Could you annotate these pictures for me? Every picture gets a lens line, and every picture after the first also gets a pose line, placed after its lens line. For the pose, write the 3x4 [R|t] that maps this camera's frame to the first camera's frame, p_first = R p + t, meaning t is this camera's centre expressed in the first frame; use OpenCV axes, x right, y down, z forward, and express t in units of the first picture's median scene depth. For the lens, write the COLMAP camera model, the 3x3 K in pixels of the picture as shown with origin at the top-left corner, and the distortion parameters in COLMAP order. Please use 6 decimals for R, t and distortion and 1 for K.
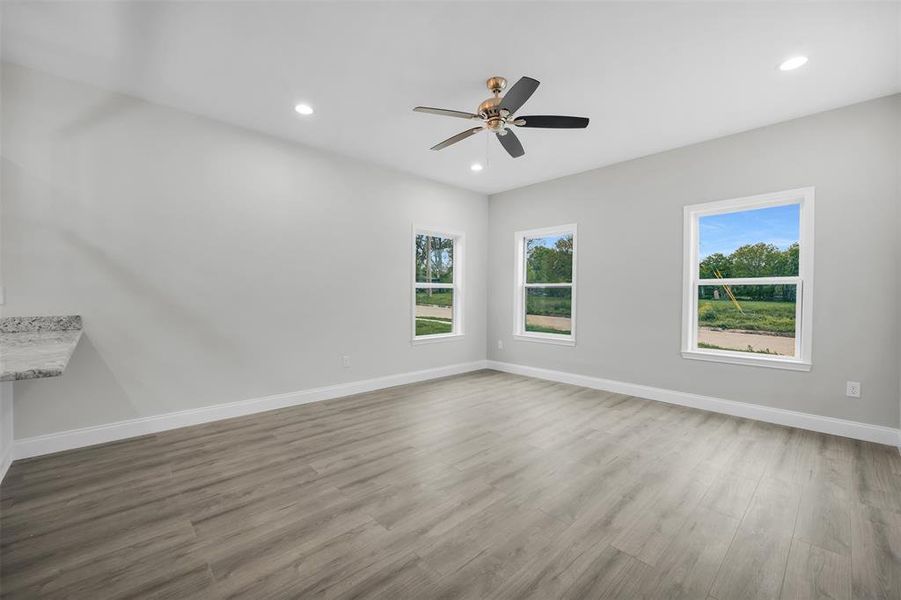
lens RADIAL K [[365.7, 0, 448.4], [0, 365.7, 299.9], [0, 0, 1]] dist [-0.002586, -0.000194]
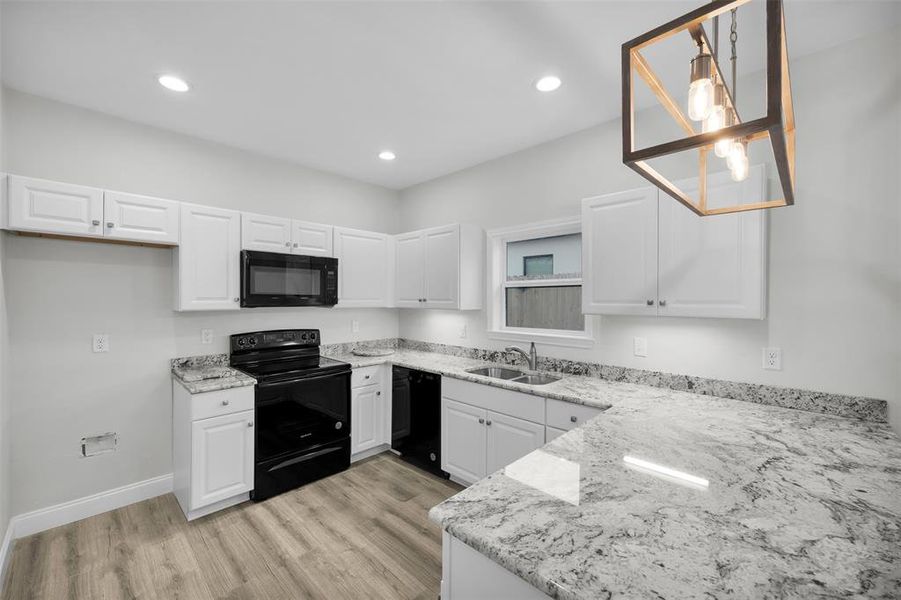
lens RADIAL K [[365.7, 0, 448.4], [0, 365.7, 299.9], [0, 0, 1]] dist [-0.002586, -0.000194]
pose [[0.044555, 0.000018, -0.999007, -0.436114], [-0.020548, 0.999788, -0.000898, -0.120009], [0.998796, 0.020567, 0.044546, 0.224854]]
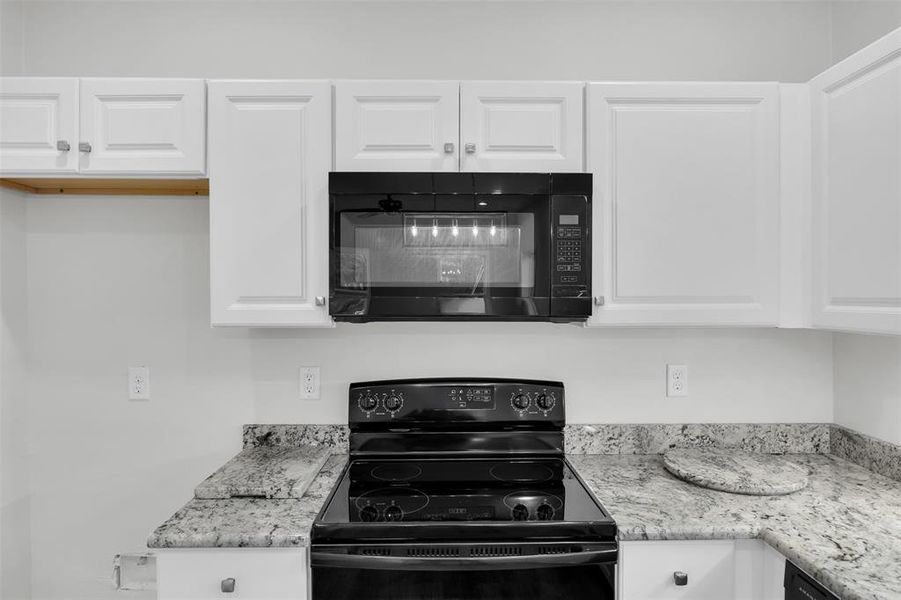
lens RADIAL K [[547.1, 0, 450.5], [0, 547.1, 300.0], [0, 0, 1]] dist [-0.000966, 0.000303]
pose [[-0.672887, -0.000259, -0.739745, -1.164654], [-0.015590, 0.999783, 0.013831, -0.122106], [0.739581, 0.020840, -0.672745, 0.192645]]
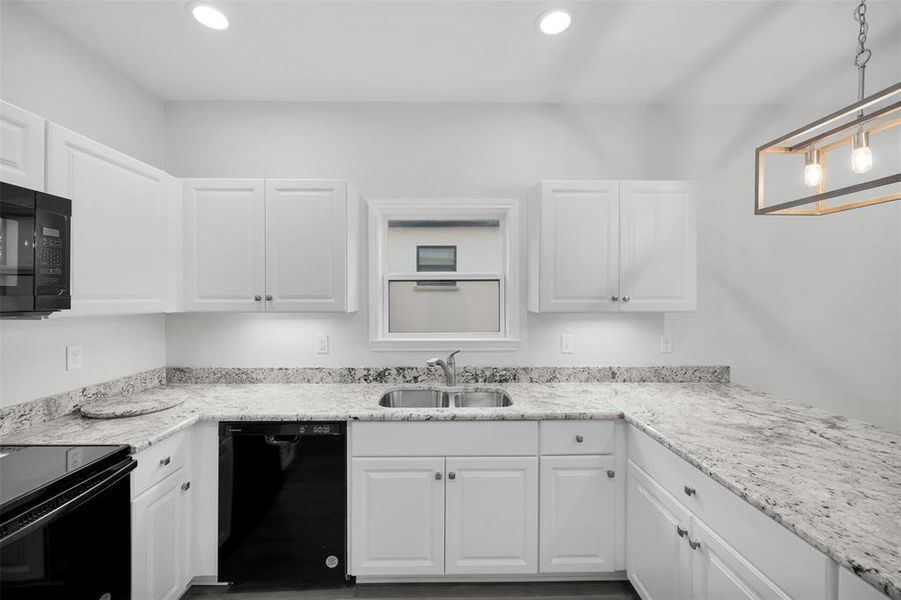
lens RADIAL K [[362.2, 0, 448.7], [0, 362.2, 294.8], [0, 0, 1]] dist [-0.002911, -0.000091]
pose [[0.740922, -0.006307, -0.671562, -0.964946], [-0.008246, 0.999795, -0.018487, -0.114210], [0.671541, 0.019235, 0.740718, -0.122779]]
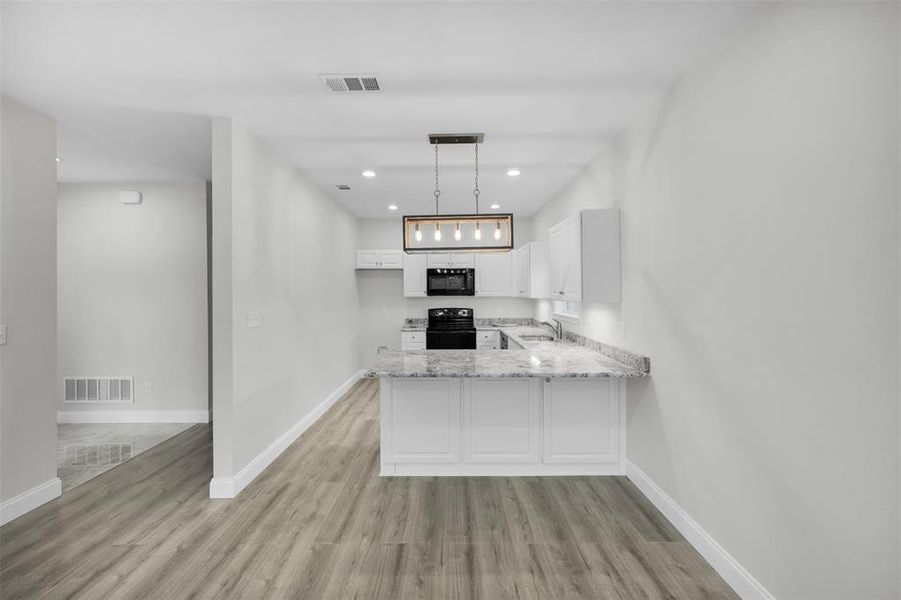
lens RADIAL K [[368.8, 0, 451.7], [0, 368.8, 290.9], [0, 0, 1]] dist [0.002676, 0.000110]
pose [[-0.685284, -0.001402, -0.728275, 0.029583], [-0.011807, 0.999888, 0.009185, -0.139951], [0.728180, 0.014893, -0.685224, 1.353102]]
